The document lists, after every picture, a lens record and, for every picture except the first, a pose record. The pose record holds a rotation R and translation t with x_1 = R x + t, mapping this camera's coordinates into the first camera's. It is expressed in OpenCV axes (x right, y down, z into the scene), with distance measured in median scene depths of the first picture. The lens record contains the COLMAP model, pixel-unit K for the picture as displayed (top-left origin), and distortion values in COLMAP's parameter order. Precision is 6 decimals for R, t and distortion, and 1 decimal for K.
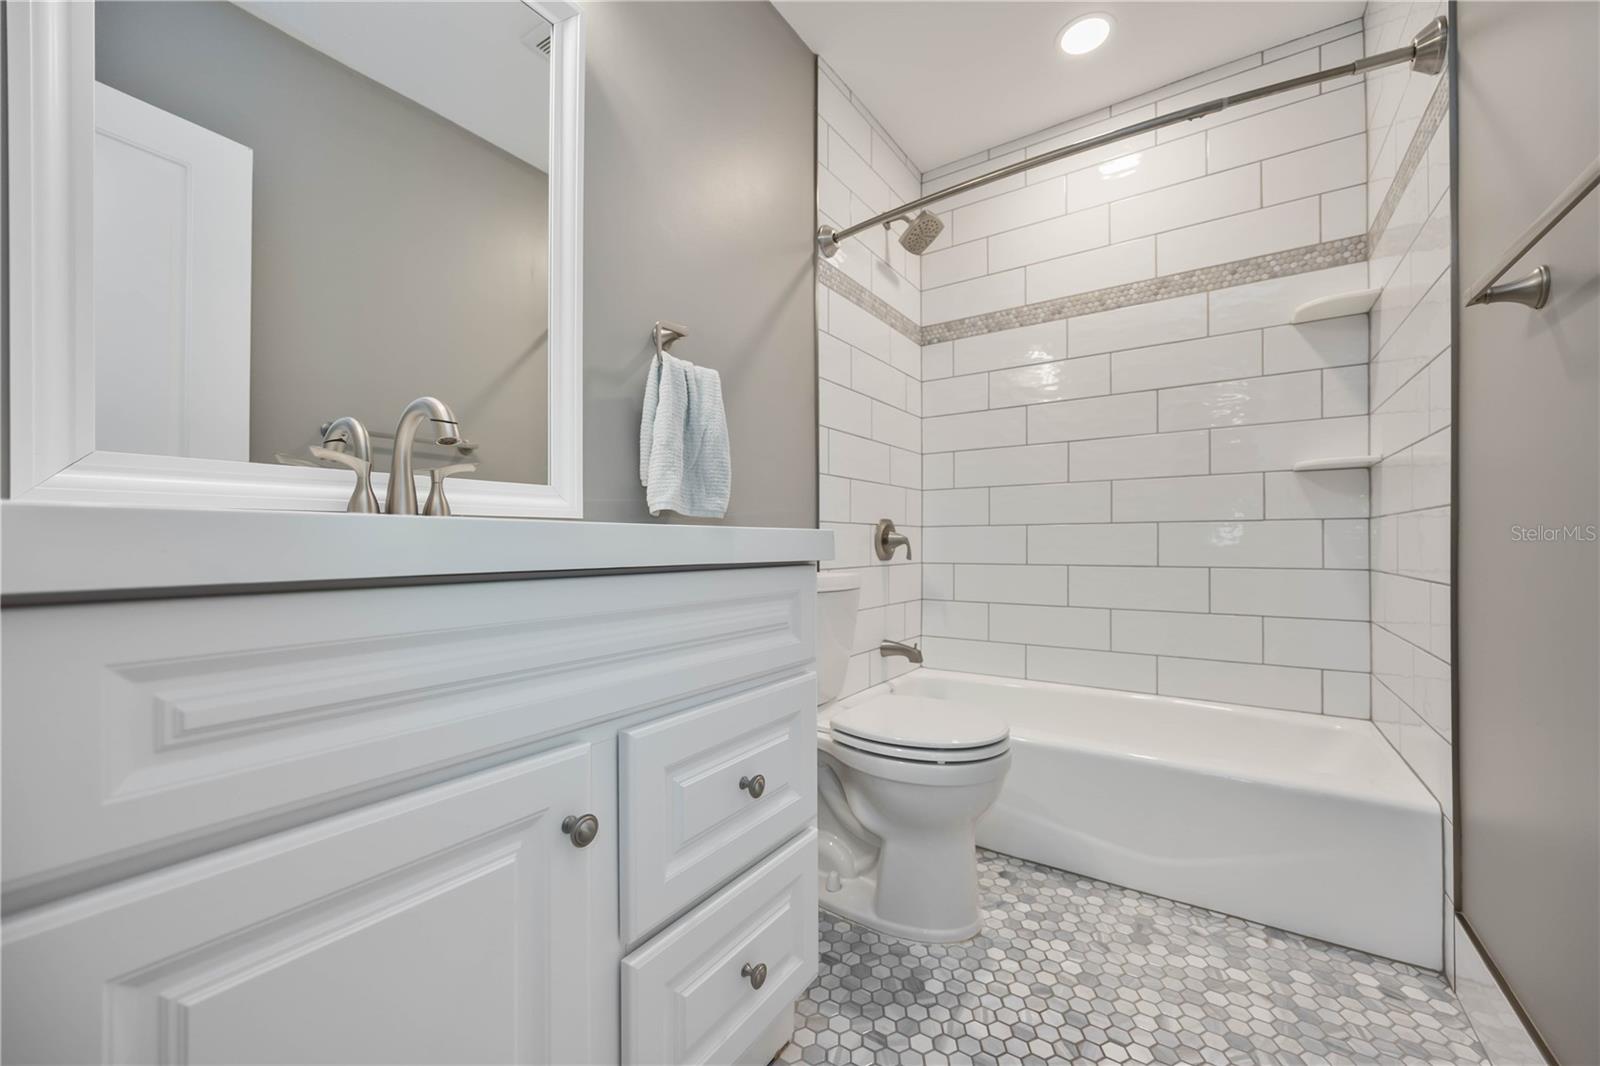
lens RADIAL K [[632.3, 0, 796.5], [0, 632.3, 535.3], [0, 0, 1]] dist [0.002007, 0.000937]
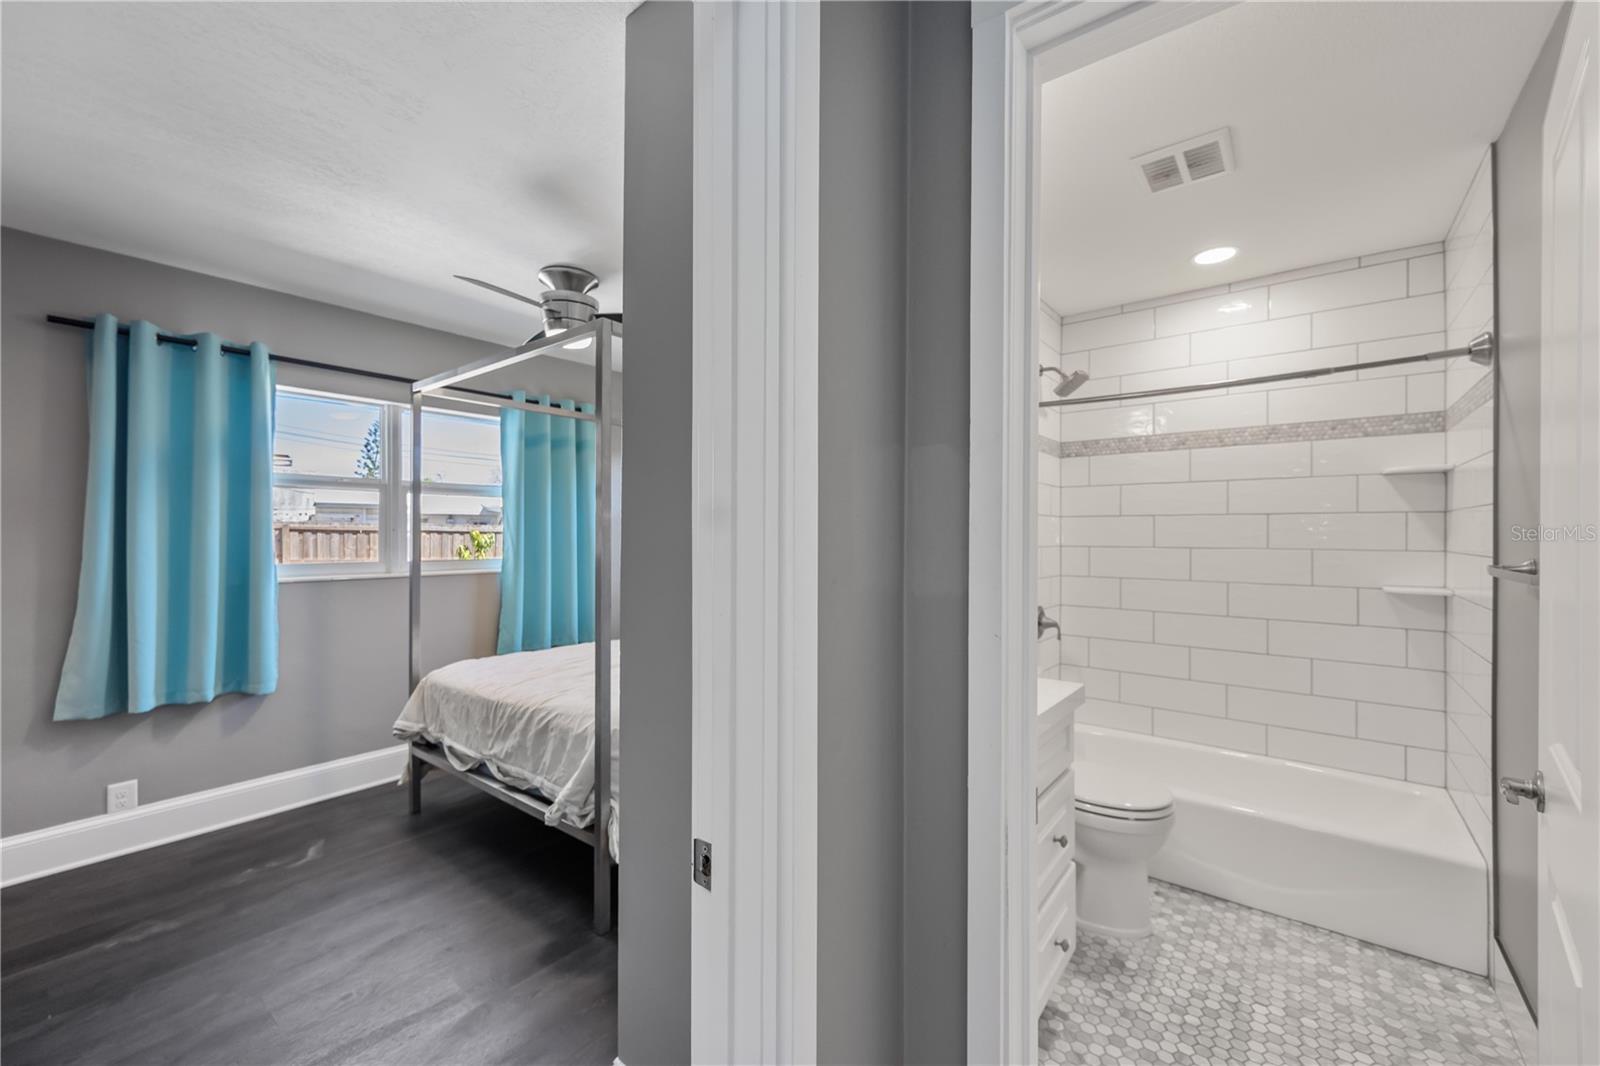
lens RADIAL K [[632.3, 0, 803.5], [0, 632.3, 536.0], [0, 0, 1]] dist [0.002007, 0.000937]
pose [[0.996856, 0.005418, -0.079049, -0.441958], [-0.005294, 0.999984, 0.001778, -0.320801], [0.079057, -0.001354, 0.996869, -0.579058]]
